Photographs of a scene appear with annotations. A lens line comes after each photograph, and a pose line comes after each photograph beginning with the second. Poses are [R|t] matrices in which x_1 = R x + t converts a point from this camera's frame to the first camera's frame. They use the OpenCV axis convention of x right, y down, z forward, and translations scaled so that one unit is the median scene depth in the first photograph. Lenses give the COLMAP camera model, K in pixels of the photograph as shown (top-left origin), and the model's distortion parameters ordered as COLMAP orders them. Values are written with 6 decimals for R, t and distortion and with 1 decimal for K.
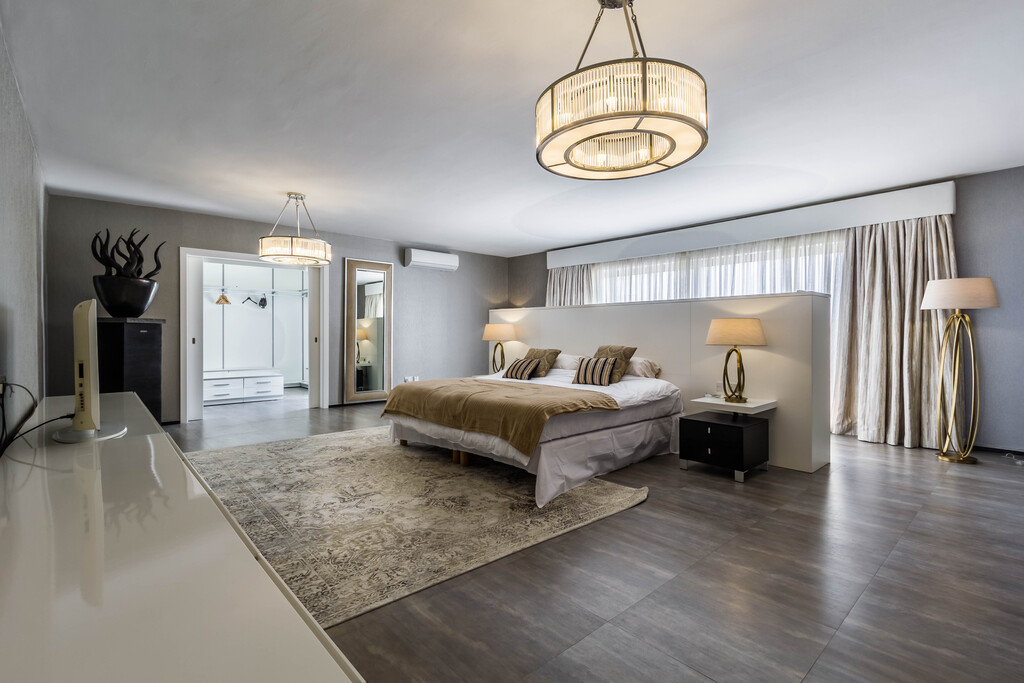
lens RADIAL K [[477.0, 0, 508.5], [0, 477.0, 335.3], [0, 0, 1]] dist [0.007571, 0.000014]
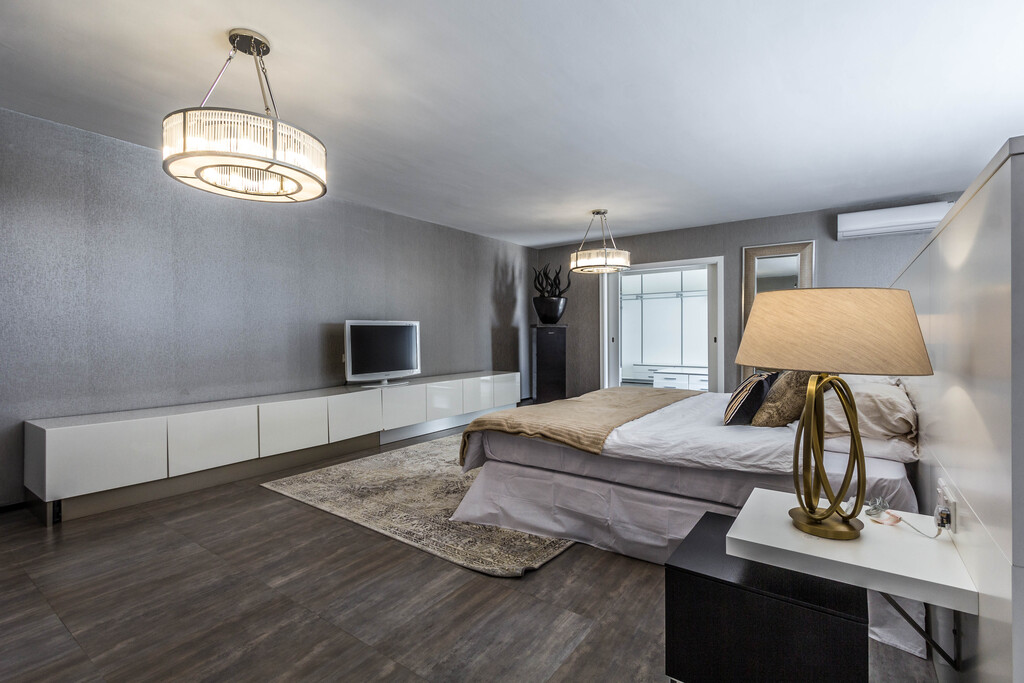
lens RADIAL K [[477.0, 0, 508.5], [0, 477.0, 335.3], [0, 0, 1]] dist [0.007571, 0.000014]
pose [[0.203799, -0.000502, -0.979013, 1.027145], [0.002441, 0.999997, -0.000004, -0.002836], [0.979010, -0.002389, 0.203800, 0.937227]]
